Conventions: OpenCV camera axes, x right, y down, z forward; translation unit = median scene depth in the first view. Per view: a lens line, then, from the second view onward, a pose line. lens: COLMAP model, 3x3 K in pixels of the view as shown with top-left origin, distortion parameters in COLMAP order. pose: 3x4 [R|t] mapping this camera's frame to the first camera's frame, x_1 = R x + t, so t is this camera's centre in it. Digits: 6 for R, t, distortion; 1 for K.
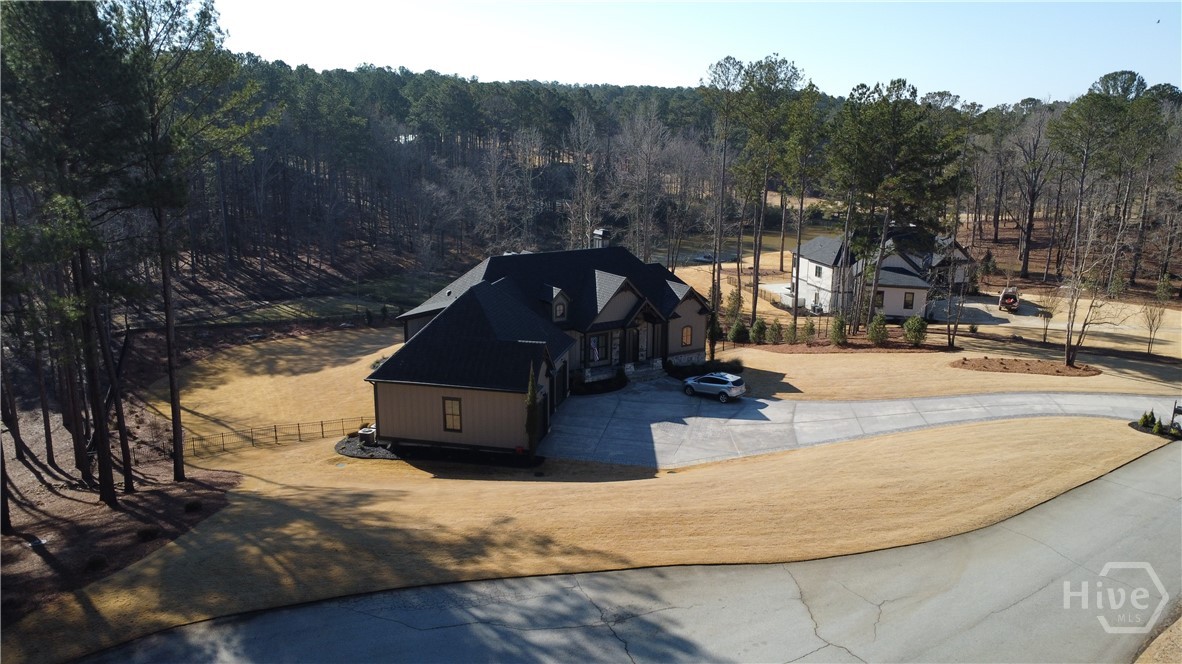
lens RADIAL K [[847.7, 0, 591.0], [0, 847.7, 332.0], [0, 0, 1]] dist [-0.036676, 0.002738]
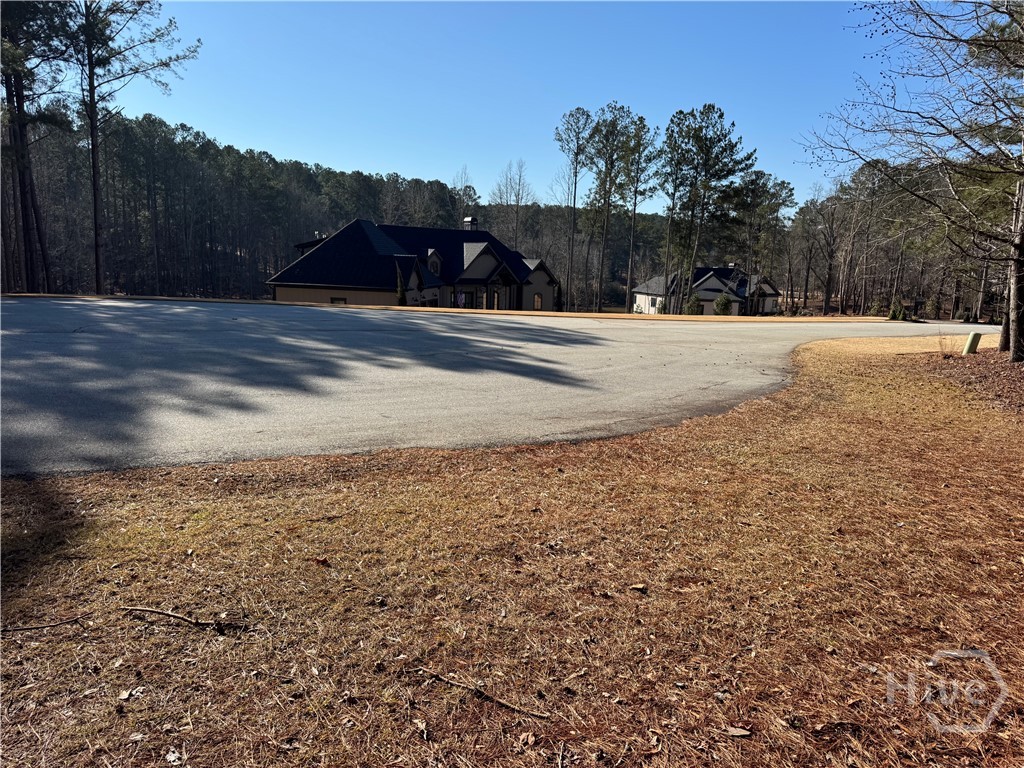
lens RADIAL K [[714.2, 0, 512.0], [0, 714.2, 384.0], [0, 0, 1]] dist [0.023344, 0.000510]
pose [[0.998751, 0.014184, 0.047899, 0.026237], [-0.011625, 0.998512, -0.053287, 0.172035], [-0.048583, 0.052664, 0.997430, -0.029531]]
